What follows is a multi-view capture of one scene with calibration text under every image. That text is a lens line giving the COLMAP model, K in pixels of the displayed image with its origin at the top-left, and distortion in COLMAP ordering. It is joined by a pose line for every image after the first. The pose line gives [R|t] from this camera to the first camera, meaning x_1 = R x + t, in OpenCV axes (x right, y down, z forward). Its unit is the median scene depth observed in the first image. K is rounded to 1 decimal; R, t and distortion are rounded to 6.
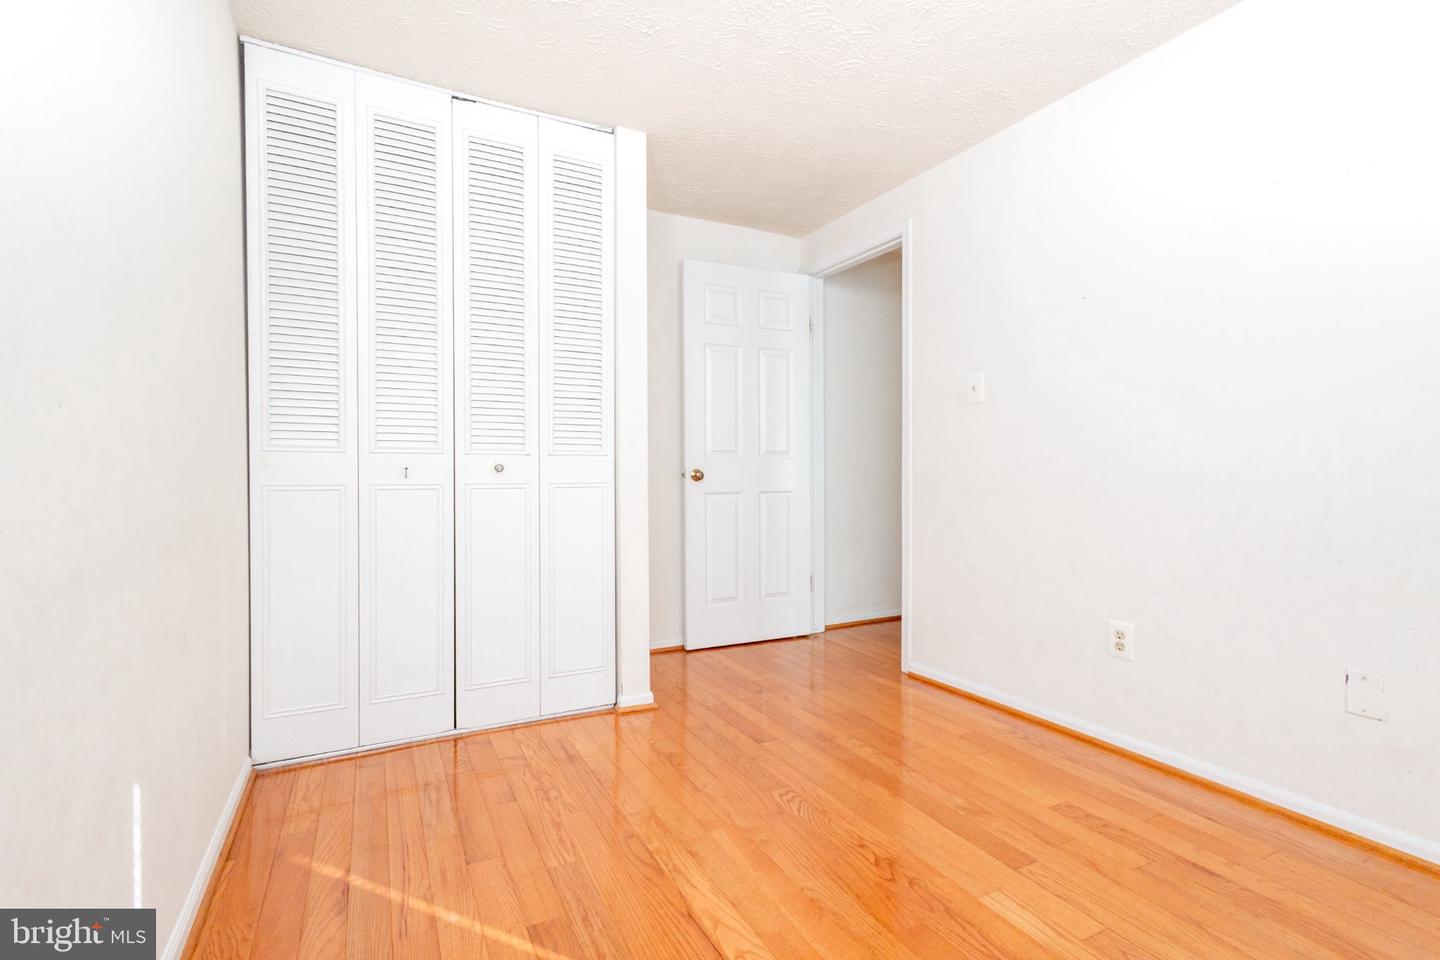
lens RADIAL K [[659.6, 0, 719.2], [0, 659.6, 478.5], [0, 0, 1]] dist [0.000373, 0.000114]
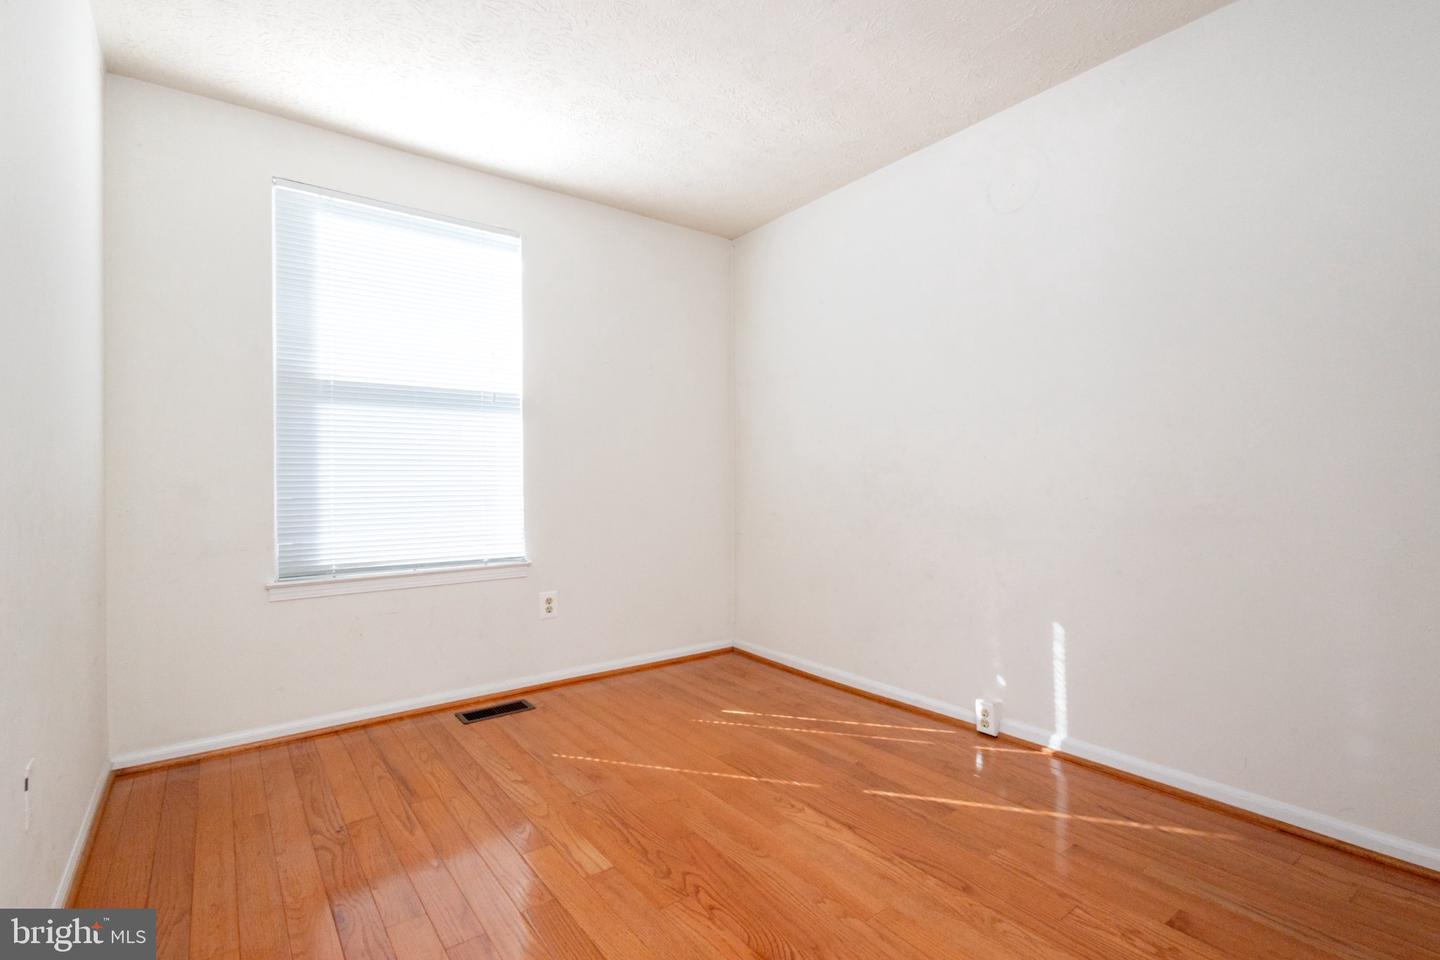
lens RADIAL K [[659.6, 0, 721.0], [0, 659.6, 476.3], [0, 0, 1]] dist [0.000373, 0.000114]
pose [[-0.986677, 0.005239, -0.162607, 0.185651], [0.004367, 0.999974, 0.005720, -0.012782], [0.162633, 0.004934, -0.986674, 1.010197]]
